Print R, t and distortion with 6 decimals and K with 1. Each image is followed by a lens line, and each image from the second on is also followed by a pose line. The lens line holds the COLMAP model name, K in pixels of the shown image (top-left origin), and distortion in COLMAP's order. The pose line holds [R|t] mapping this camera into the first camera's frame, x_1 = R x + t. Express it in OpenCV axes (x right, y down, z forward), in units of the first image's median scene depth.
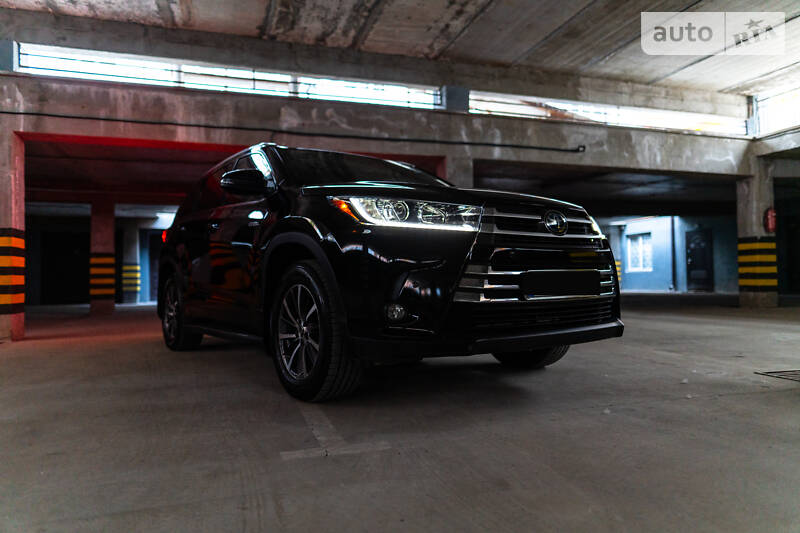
lens RADIAL K [[548.9, 0, 400.0], [0, 548.9, 266.5], [0, 0, 1]] dist [-0.000195, 0.003714]
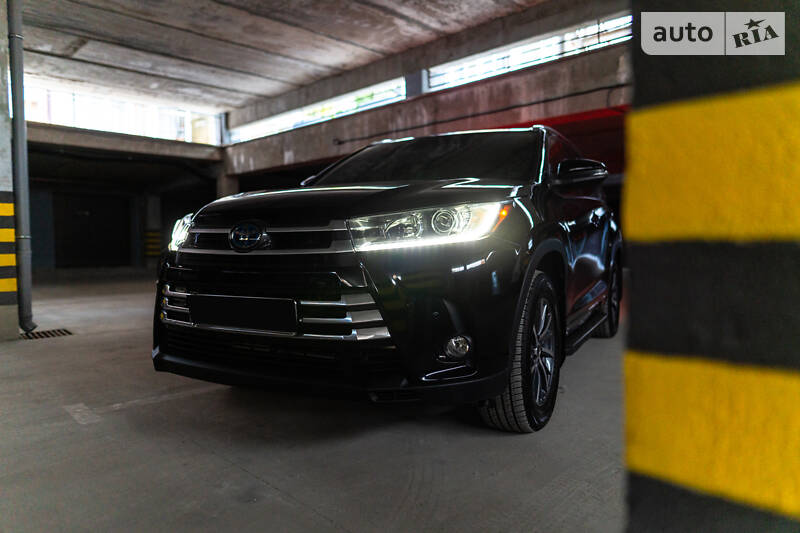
lens RADIAL K [[548.9, 0, 400.0], [0, 548.9, 266.5], [0, 0, 1]] dist [-0.000195, 0.003714]
pose [[0.451388, 0.053686, -0.890711, 0.425571], [0.016346, 0.997524, 0.068407, -0.033415], [0.892178, -0.045438, 0.449393, 0.325258]]
